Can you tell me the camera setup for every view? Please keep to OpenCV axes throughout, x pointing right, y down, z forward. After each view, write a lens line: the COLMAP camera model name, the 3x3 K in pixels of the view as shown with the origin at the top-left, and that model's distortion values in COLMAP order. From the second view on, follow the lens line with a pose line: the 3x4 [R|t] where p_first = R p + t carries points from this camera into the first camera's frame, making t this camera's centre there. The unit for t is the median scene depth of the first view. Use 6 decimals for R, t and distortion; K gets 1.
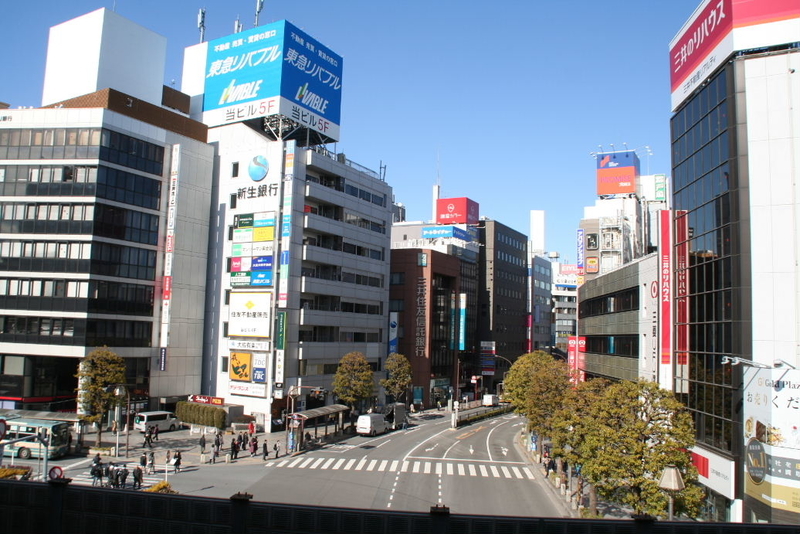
lens RADIAL K [[662.7, 0, 399.5], [0, 662.7, 268.7], [0, 0, 1]] dist [-0.157979, 0.063271]
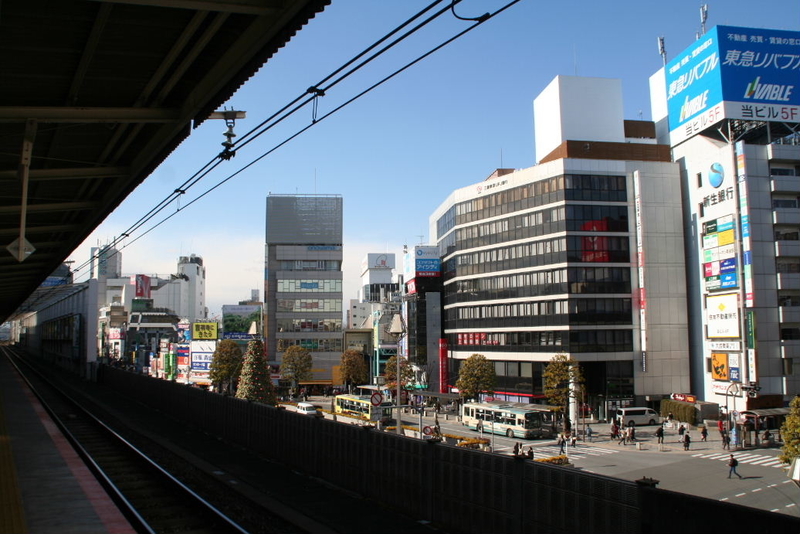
lens RADIAL K [[662.7, 0, 397.0], [0, 662.7, 267.7], [0, 0, 1]] dist [-0.157979, 0.063271]
pose [[0.580106, -0.118283, -0.805907, 0.301540], [0.104991, 0.992005, -0.070022, 0.010278], [0.807746, -0.043993, 0.587887, -0.005565]]
